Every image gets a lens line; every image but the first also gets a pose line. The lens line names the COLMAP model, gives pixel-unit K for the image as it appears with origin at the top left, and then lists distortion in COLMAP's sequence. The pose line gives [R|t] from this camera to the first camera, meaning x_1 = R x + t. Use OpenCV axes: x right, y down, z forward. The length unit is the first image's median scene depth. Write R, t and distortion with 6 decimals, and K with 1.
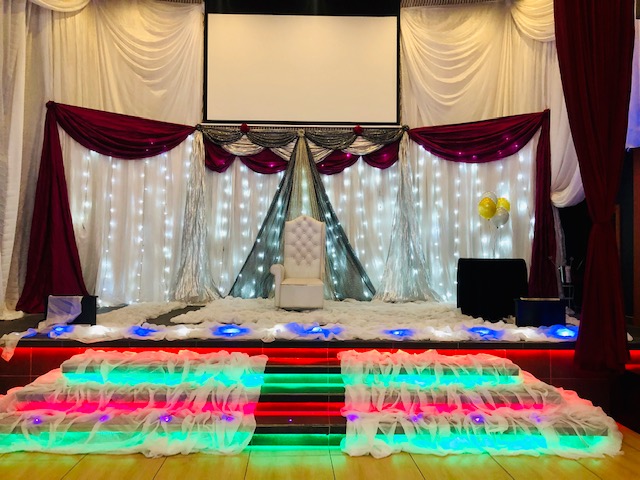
lens RADIAL K [[517.3, 0, 317.4], [0, 517.3, 244.2], [0, 0, 1]] dist [0.015925, -0.021603]
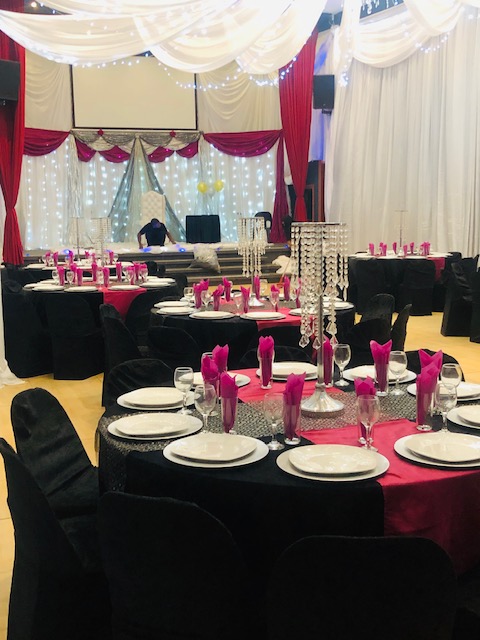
lens RADIAL K [[755.8, 0, 244.6], [0, 755.8, 317.4], [0, 0, 1]] dist [-0.002344, 0.000000]
pose [[0.945484, -0.071640, 0.317691, -0.511466], [0.023013, 0.987763, 0.154253, -0.018524], [-0.324854, -0.138532, 0.935563, -1.374065]]
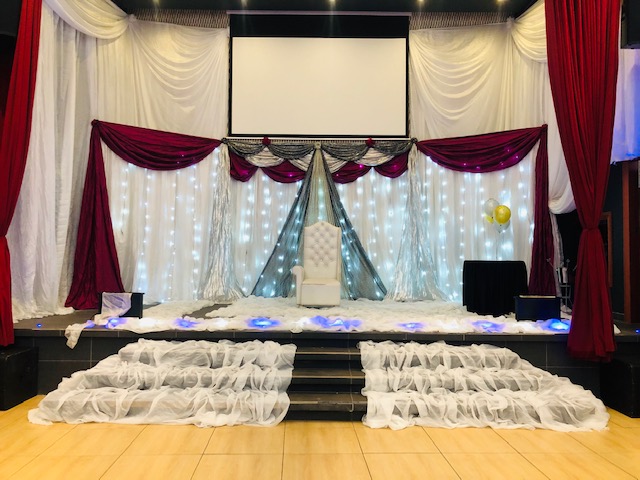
lens RADIAL K [[517.3, 0, 310.7], [0, 517.3, 240.2], [0, 0, 1]] dist [0.015925, -0.021603]
pose [[0.999767, 0.000026, -0.021569, -0.023903], [-0.000364, 0.999877, -0.015694, 0.001474], [0.021566, 0.015699, 0.999644, -0.088590]]
